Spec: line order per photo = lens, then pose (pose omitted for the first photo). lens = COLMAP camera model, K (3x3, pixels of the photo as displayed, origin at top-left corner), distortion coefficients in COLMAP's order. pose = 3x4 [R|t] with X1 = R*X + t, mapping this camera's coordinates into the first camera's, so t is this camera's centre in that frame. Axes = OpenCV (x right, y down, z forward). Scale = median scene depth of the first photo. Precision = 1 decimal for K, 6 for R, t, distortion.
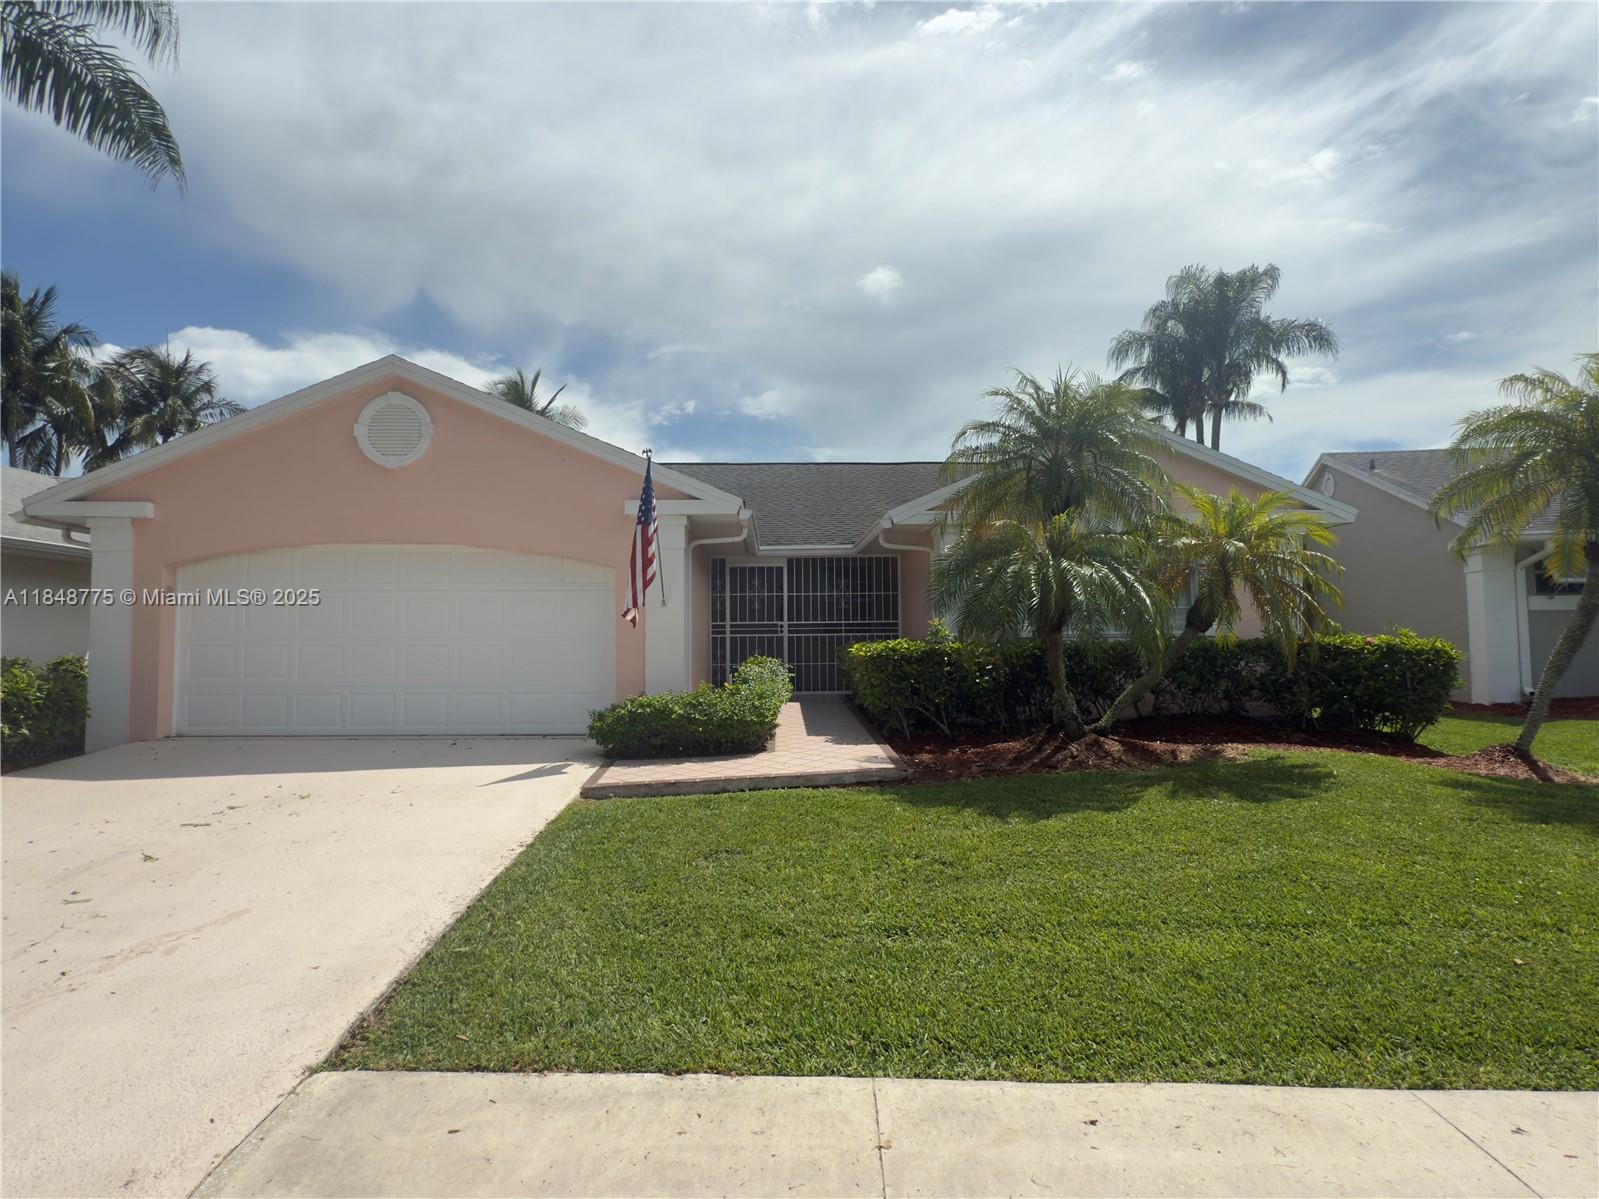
lens RADIAL K [[882.1, 0, 798.1], [0, 882.1, 594.5], [0, 0, 1]] dist [0.021188, -0.003985]
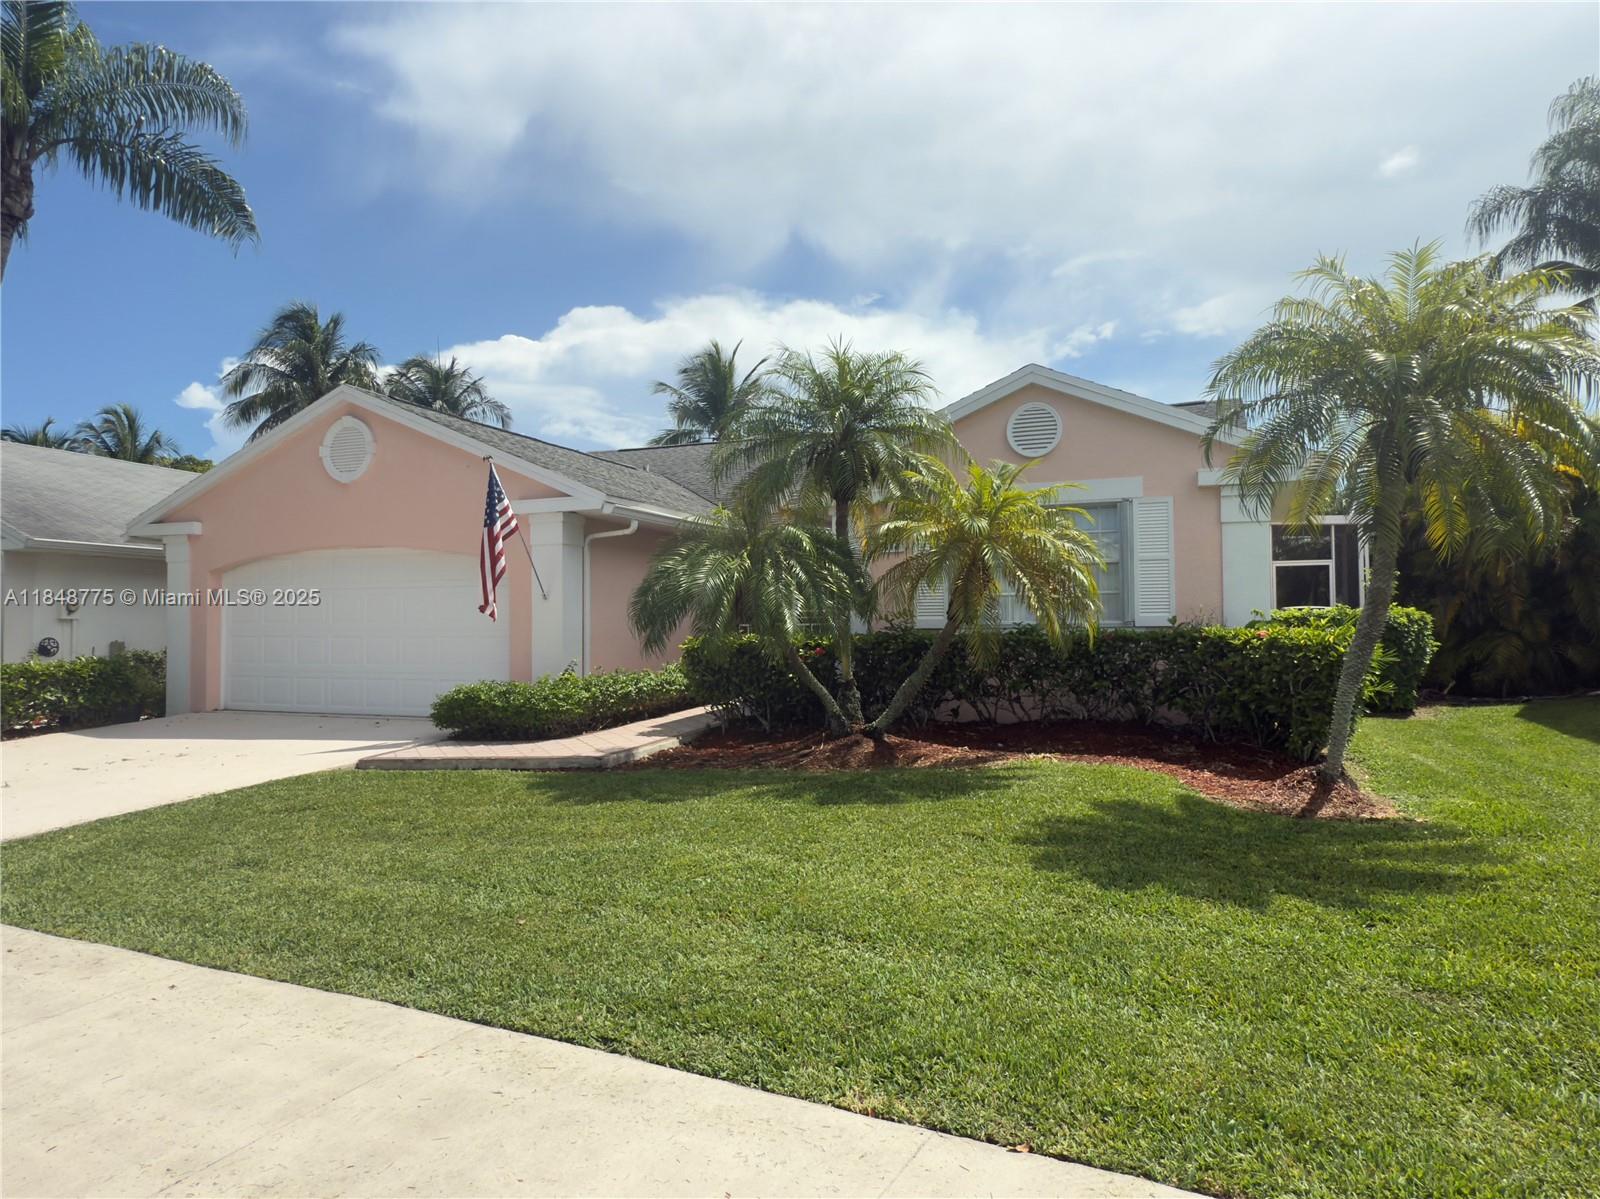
lens RADIAL K [[1080.0, 0, 800.4], [0, 1080.0, 604.1], [0, 0, 1]] dist [0.022462, -0.005419]
pose [[0.917148, -0.011630, -0.398378, 0.195995], [0.023749, 0.999393, 0.025498, -0.002193], [0.397839, -0.032847, 0.916867, -0.018308]]
